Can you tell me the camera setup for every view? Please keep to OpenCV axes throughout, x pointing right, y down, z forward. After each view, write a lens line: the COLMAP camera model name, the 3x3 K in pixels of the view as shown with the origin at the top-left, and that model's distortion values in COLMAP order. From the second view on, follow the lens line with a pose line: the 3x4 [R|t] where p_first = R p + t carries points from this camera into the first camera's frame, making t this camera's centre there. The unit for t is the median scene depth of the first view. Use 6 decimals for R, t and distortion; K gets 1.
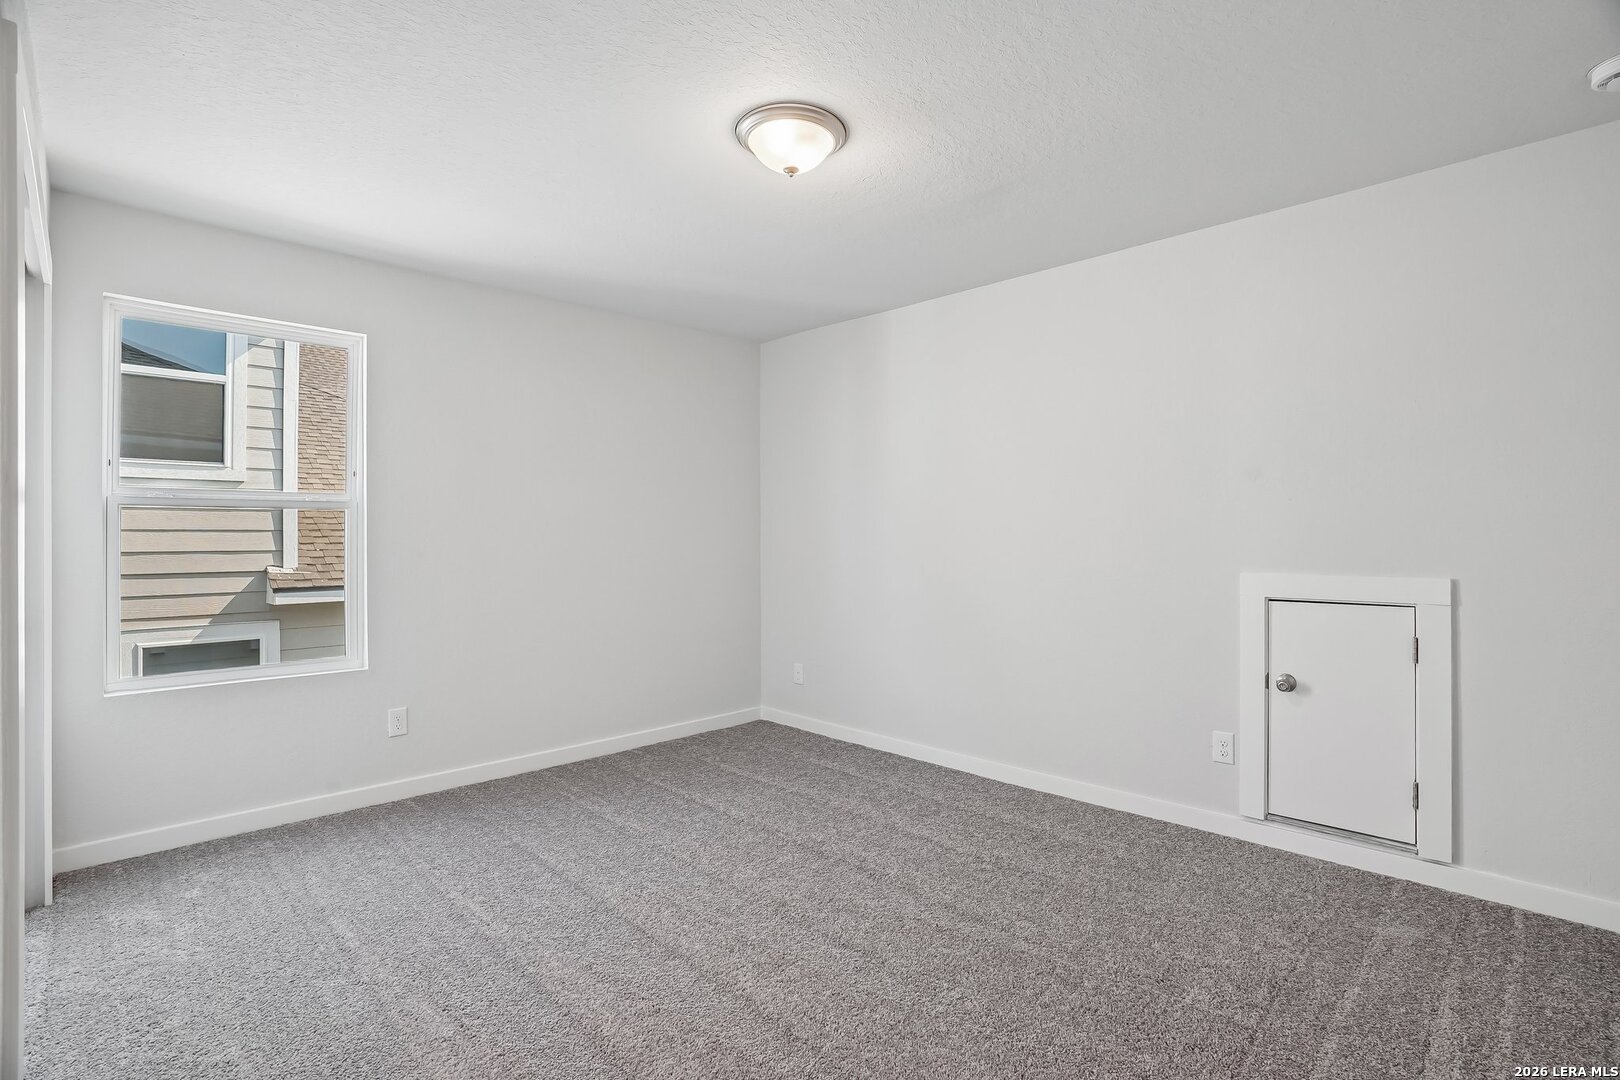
lens RADIAL K [[750.0, 0, 822.3], [0, 750.0, 533.2], [0, 0, 1]] dist [-0.064951, 0.027571]
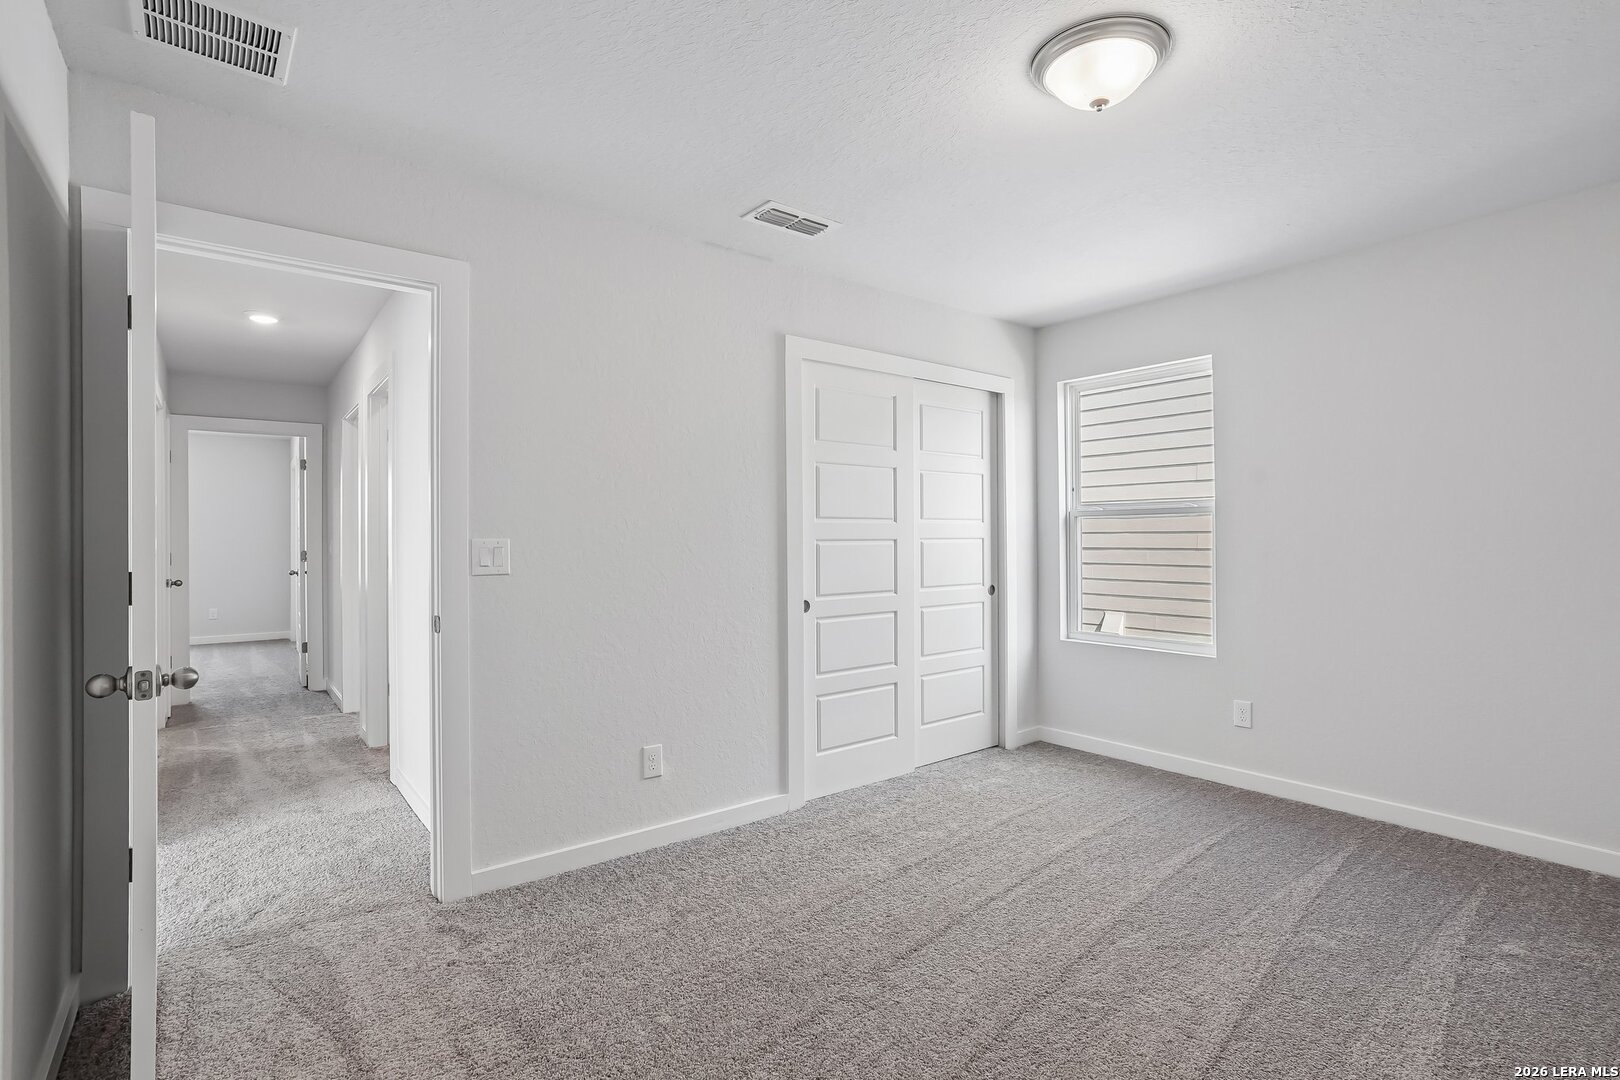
lens RADIAL K [[750.0, 0, 822.3], [0, 750.0, 533.2], [0, 0, 1]] dist [-0.064951, 0.027571]
pose [[-0.098272, 0.000992, -0.995159, 0.542912], [0.008440, 0.999964, 0.000163, -0.008329], [0.995124, -0.008383, -0.098277, 0.518148]]
